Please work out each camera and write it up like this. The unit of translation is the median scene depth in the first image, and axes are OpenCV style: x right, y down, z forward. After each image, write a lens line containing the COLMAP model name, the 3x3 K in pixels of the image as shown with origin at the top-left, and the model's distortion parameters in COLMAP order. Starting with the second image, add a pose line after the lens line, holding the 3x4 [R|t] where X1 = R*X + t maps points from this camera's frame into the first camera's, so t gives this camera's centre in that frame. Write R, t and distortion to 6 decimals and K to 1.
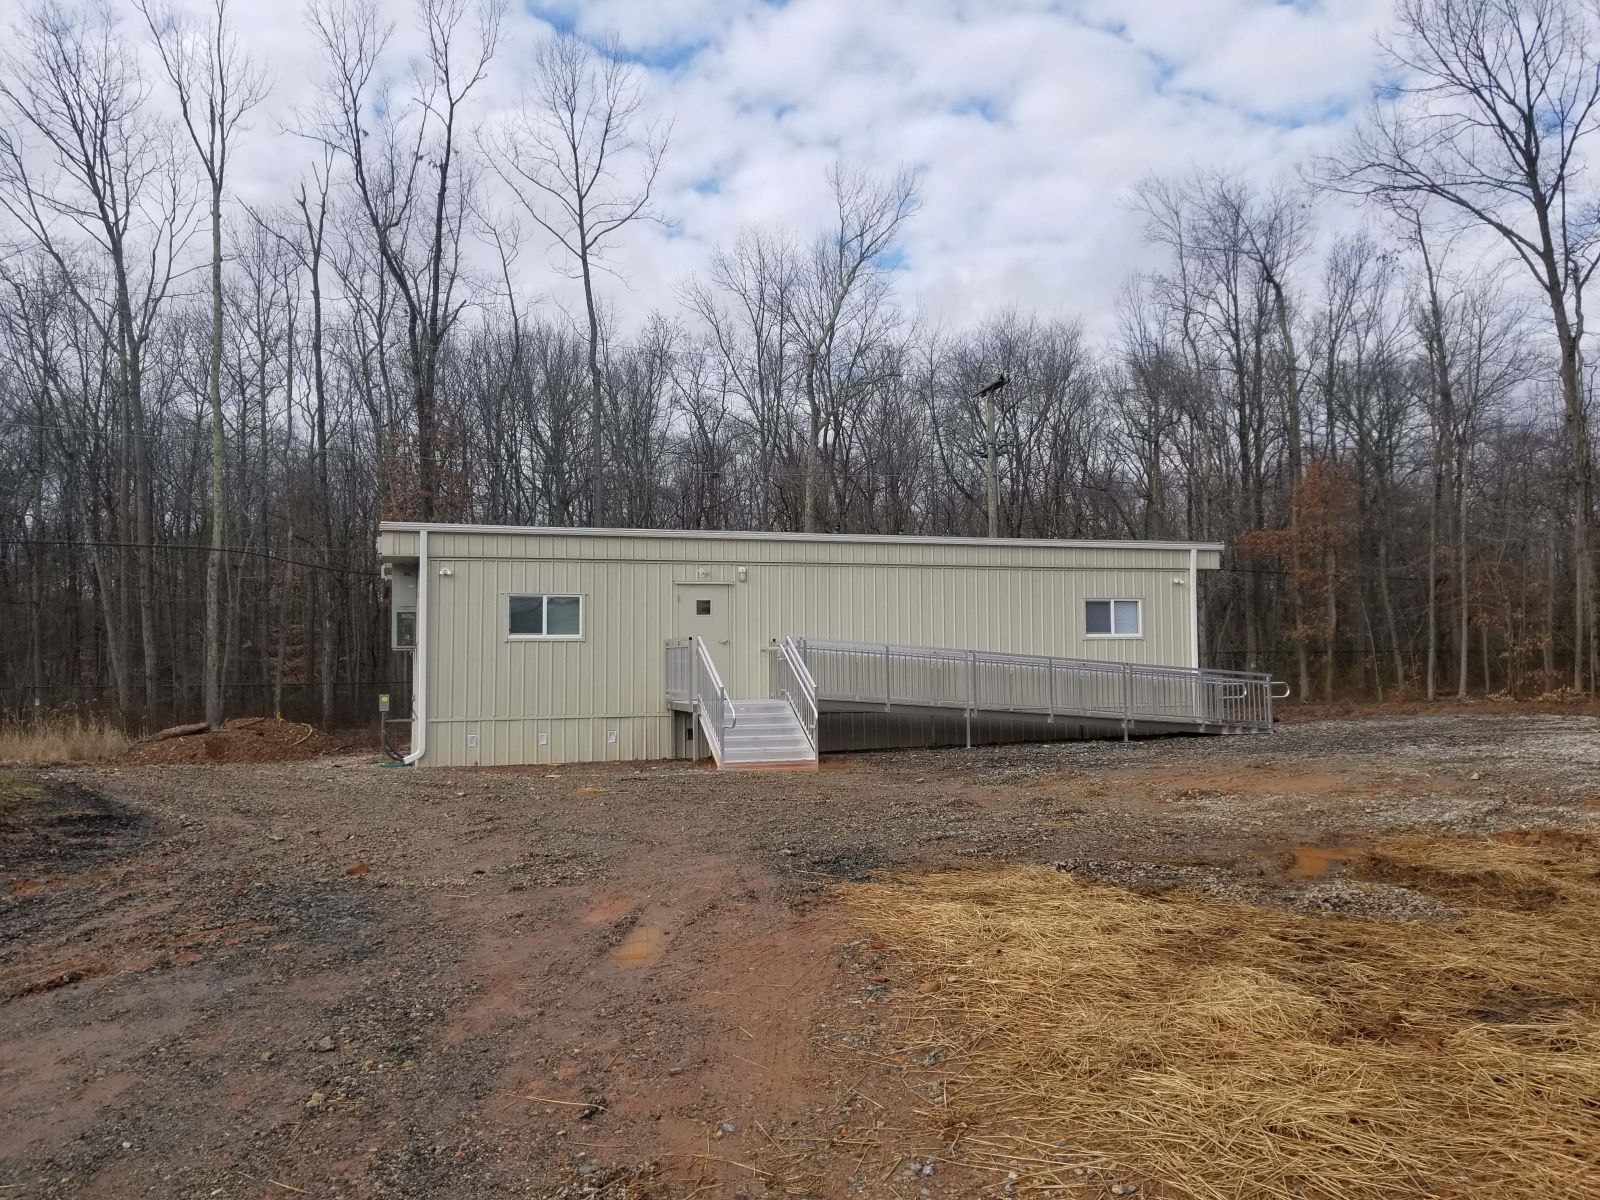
lens RADIAL K [[1277.0, 0, 800.0], [0, 1277.0, 600.0], [0, 0, 1]] dist [0.043577, -0.059416]
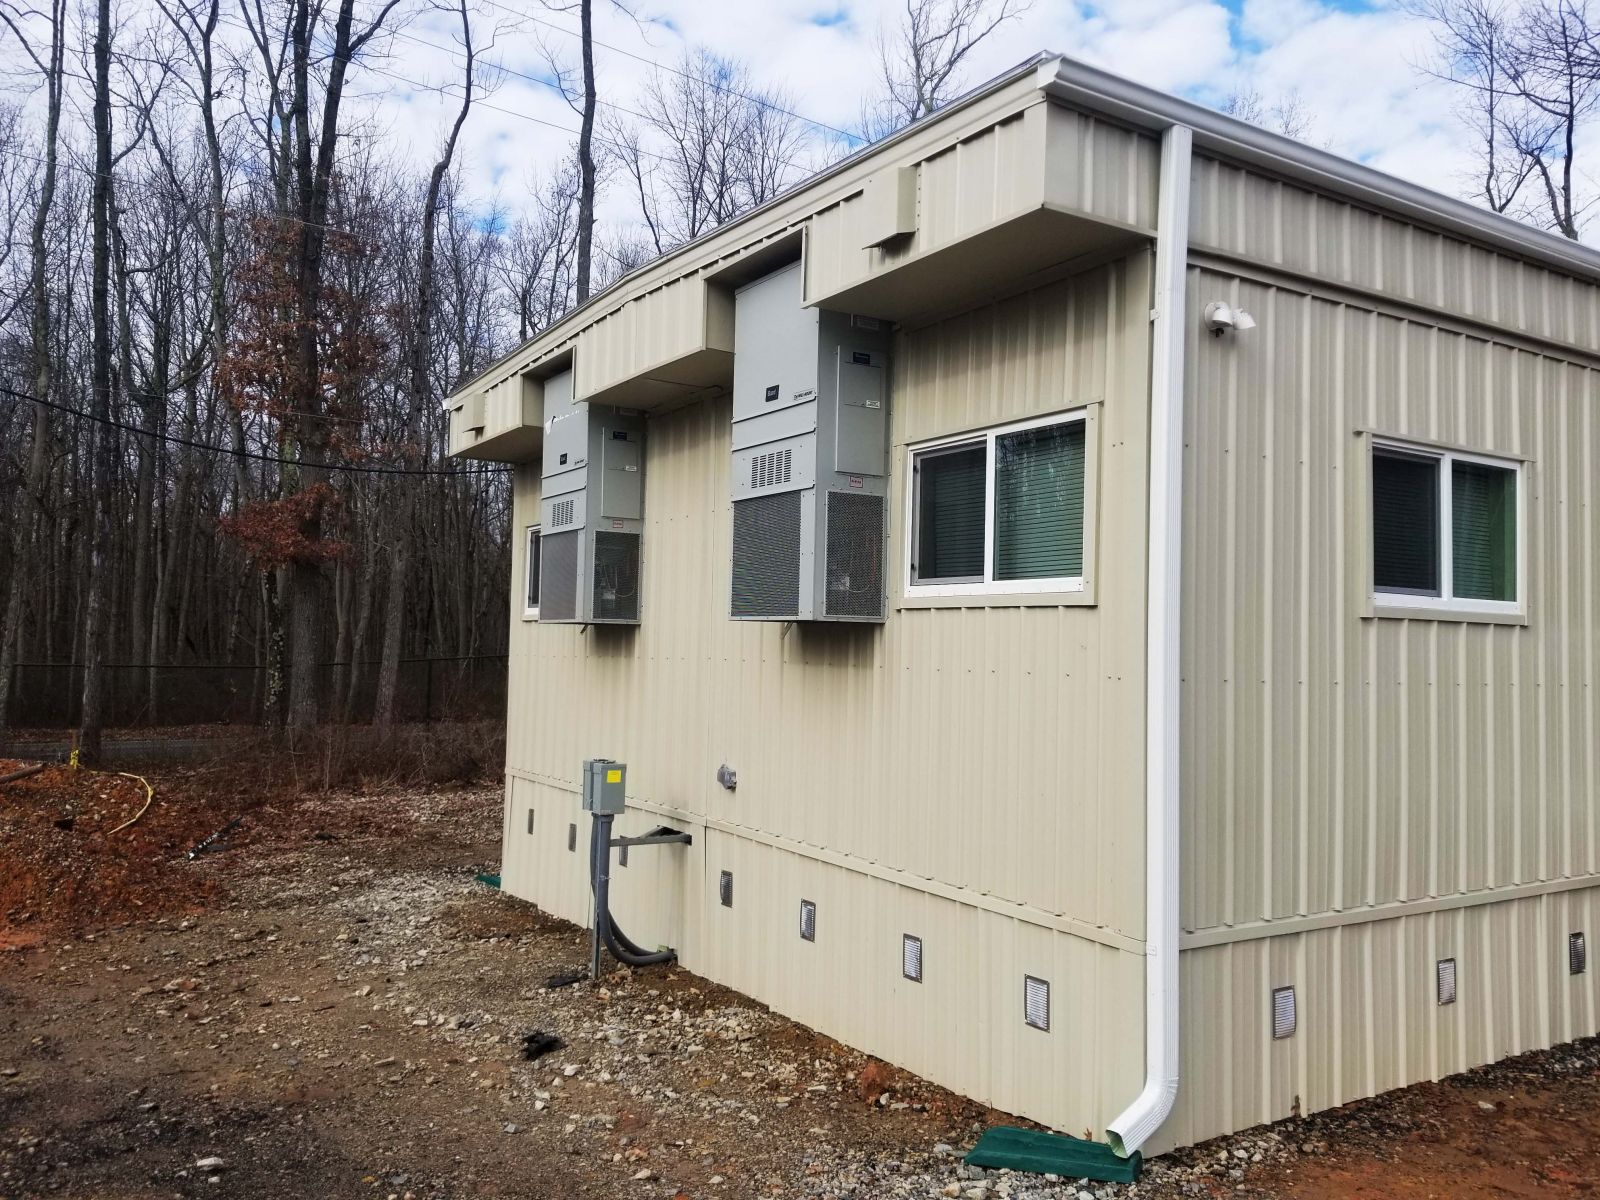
lens RADIAL K [[1277.0, 0, 800.0], [0, 1277.0, 600.0], [0, 0, 1]] dist [0.043577, -0.059416]
pose [[0.971975, 0.039249, 0.231786, -0.395647], [-0.043364, 0.998979, 0.012684, 0.030074], [-0.231051, -0.022379, 0.972684, 0.758999]]
